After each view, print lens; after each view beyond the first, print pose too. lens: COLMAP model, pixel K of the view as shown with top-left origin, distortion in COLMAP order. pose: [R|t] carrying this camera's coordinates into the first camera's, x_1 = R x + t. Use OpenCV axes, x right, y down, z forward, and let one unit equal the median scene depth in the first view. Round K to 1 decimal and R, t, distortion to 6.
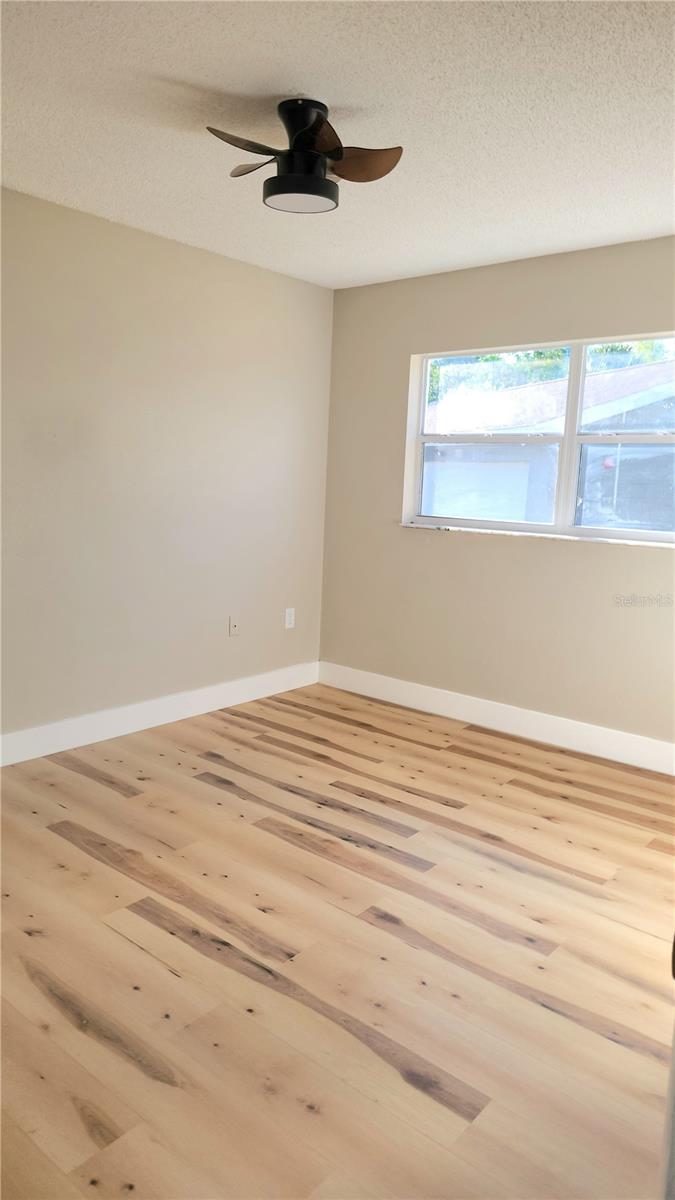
lens RADIAL K [[804.4, 0, 332.9], [0, 804.4, 605.3], [0, 0, 1]] dist [0.074600, -0.059966]
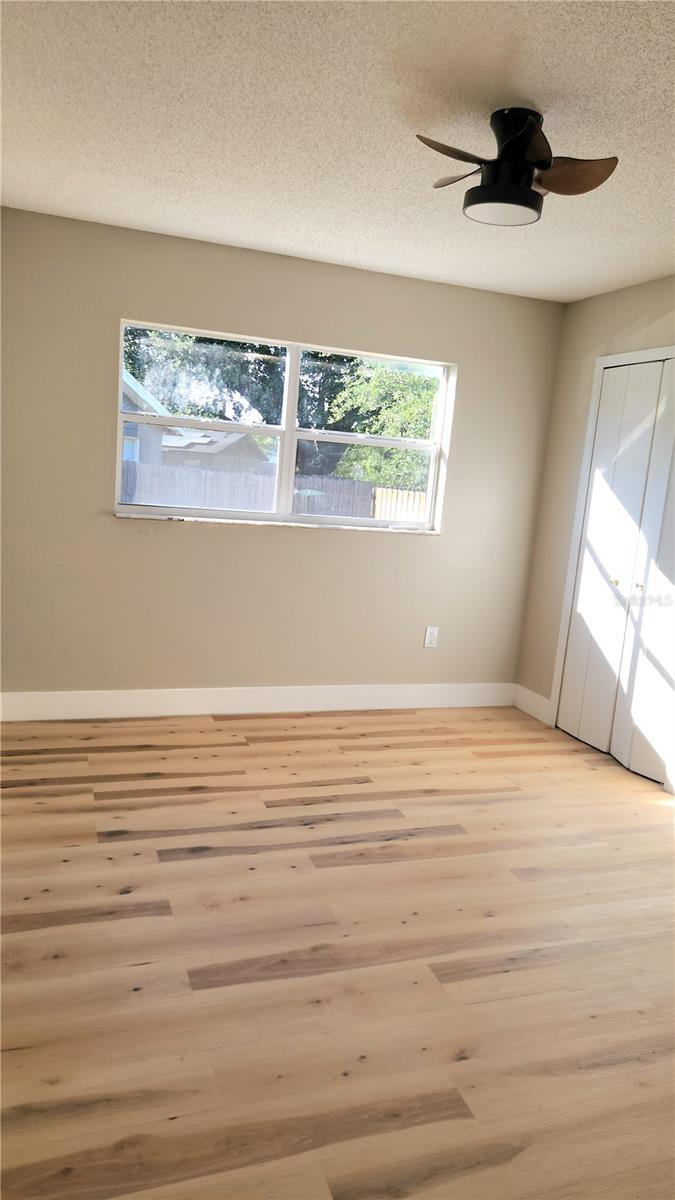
lens RADIAL K [[804.4, 0, 332.9], [0, 804.4, 605.3], [0, 0, 1]] dist [0.074600, -0.059966]
pose [[0.493179, -0.138515, 0.858830, -0.715776], [0.080179, 0.990278, 0.113674, -0.106251], [-0.866225, 0.012798, 0.499490, 0.453092]]
